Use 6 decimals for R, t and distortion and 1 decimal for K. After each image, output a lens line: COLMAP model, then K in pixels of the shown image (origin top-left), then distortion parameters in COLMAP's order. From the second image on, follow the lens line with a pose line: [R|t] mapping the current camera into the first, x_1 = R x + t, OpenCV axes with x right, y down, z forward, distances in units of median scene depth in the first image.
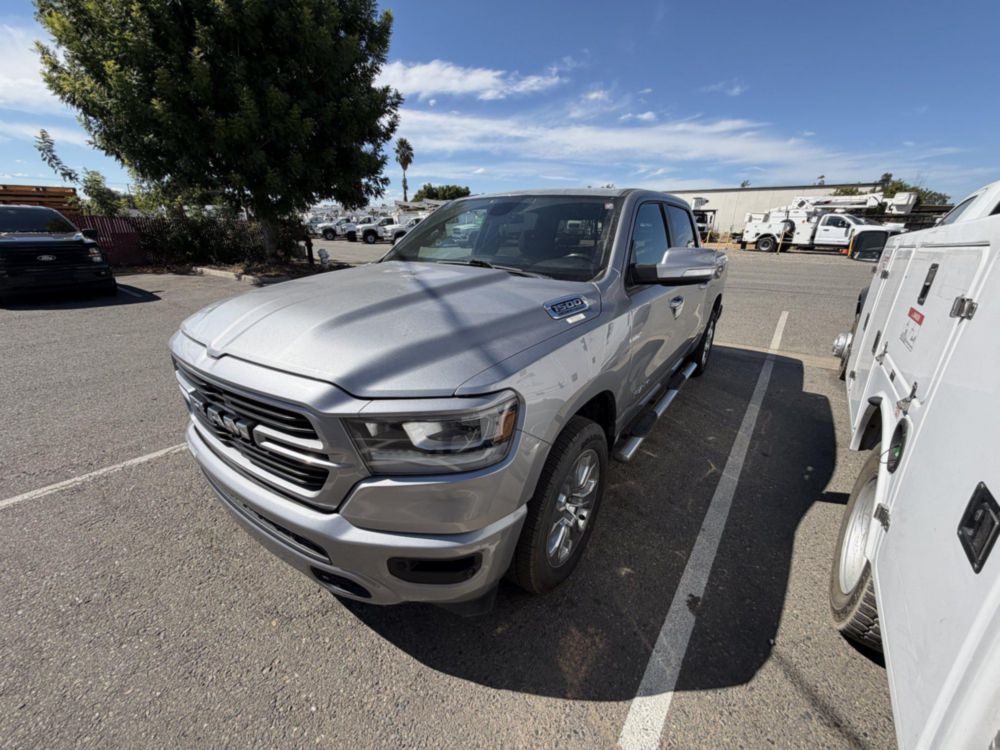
lens RADIAL K [[401.5, 0, 495.4], [0, 401.5, 369.1], [0, 0, 1]] dist [-0.000109, -0.000296]
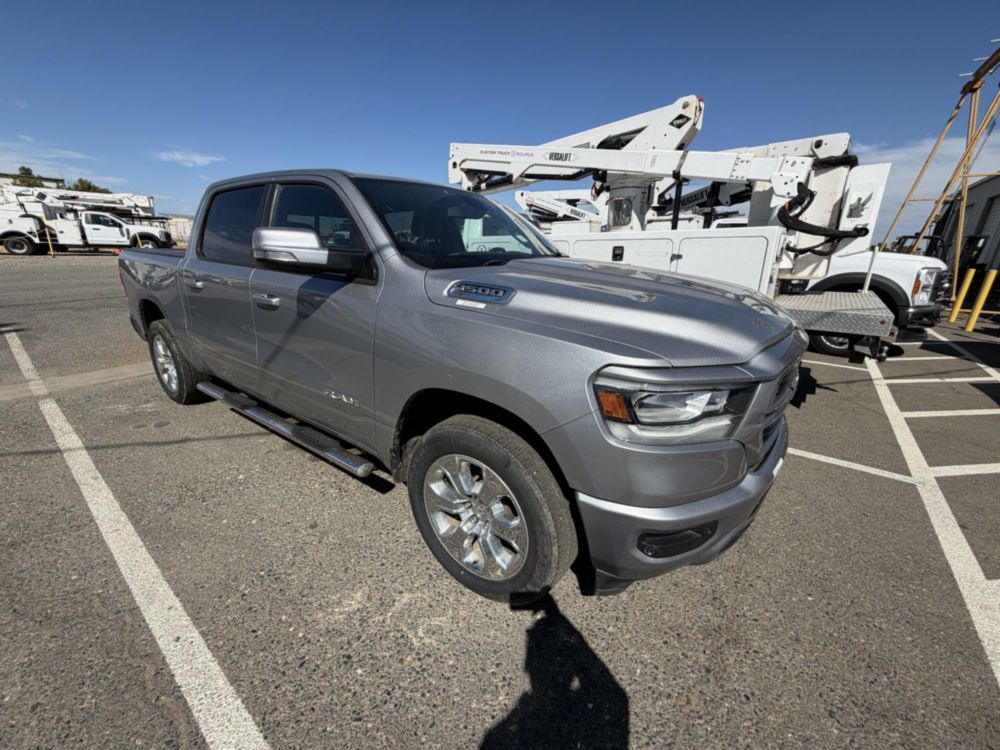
lens RADIAL K [[401.5, 0, 496.0], [0, 401.5, 371.4], [0, 0, 1]] dist [-0.000109, -0.000296]
pose [[0.019034, -0.307090, 0.951490, -0.088822], [0.303744, 0.908459, 0.287126, -0.025143], [-0.952564, 0.283544, 0.110568, 0.082573]]
